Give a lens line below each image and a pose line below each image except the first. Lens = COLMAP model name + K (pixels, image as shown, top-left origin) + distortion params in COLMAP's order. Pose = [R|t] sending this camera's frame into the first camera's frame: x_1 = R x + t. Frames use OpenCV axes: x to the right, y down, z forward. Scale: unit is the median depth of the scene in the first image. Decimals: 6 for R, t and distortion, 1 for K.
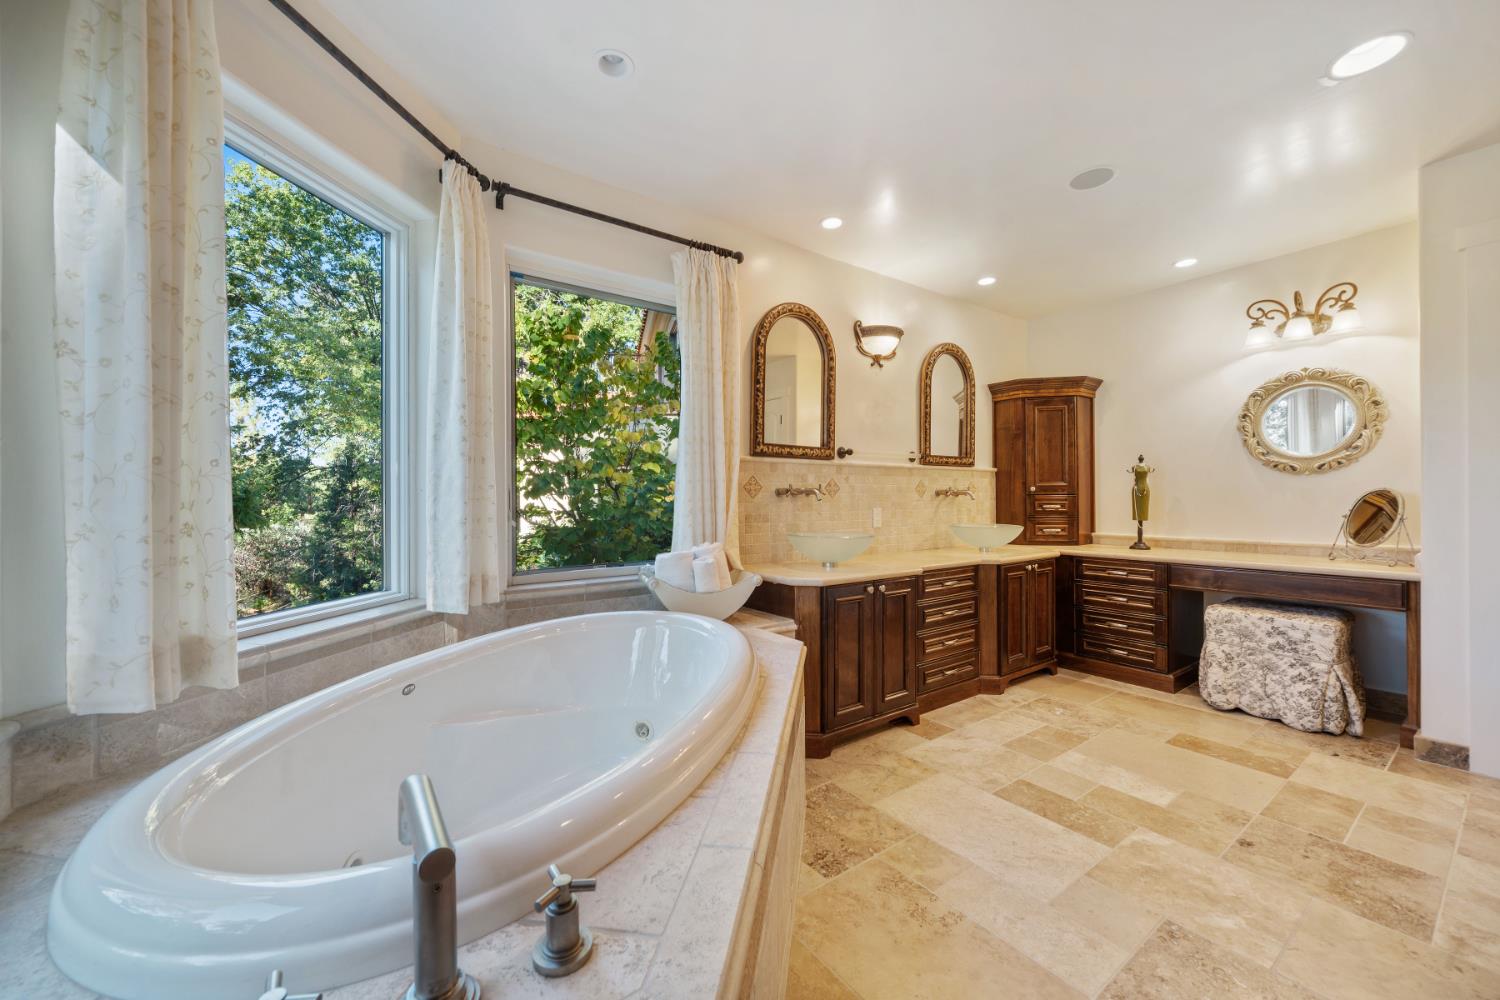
lens RADIAL K [[554.8, 0, 751.0], [0, 554.8, 496.4], [0, 0, 1]] dist [-0.001567, -0.000806]
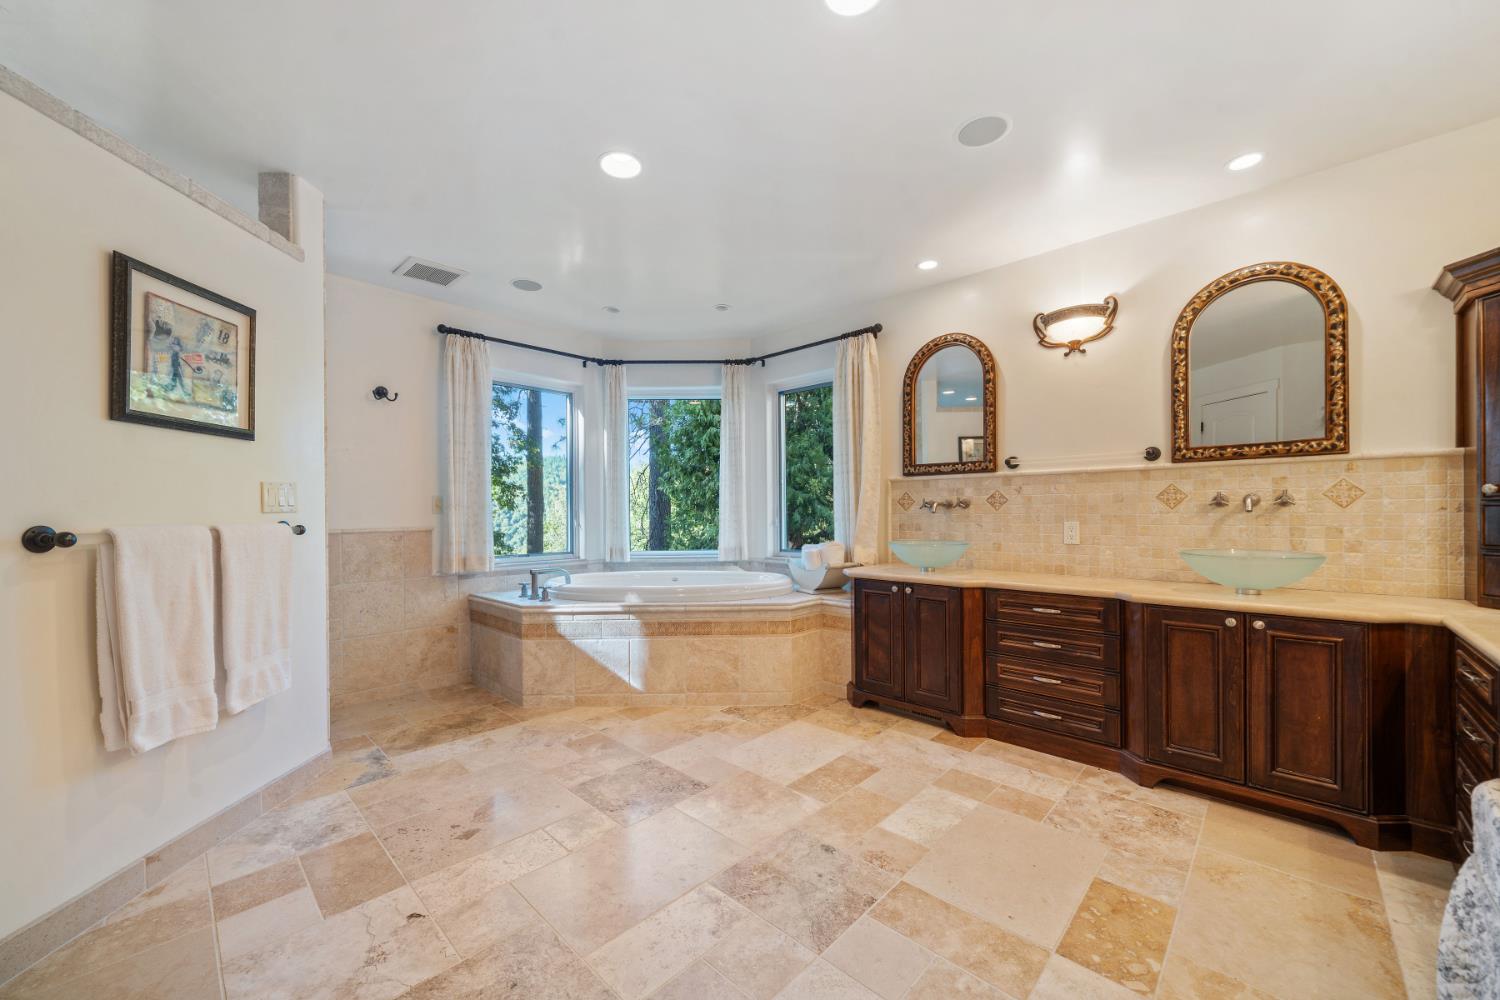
lens RADIAL K [[580.0, 0, 754.8], [0, 580.0, 509.3], [0, 0, 1]] dist [-0.003263, -0.000108]
pose [[0.202796, -0.000769, -0.979221, 1.142896], [0.008842, 0.999960, 0.001046, -0.003127], [0.979181, -0.008870, 0.202795, 0.389002]]
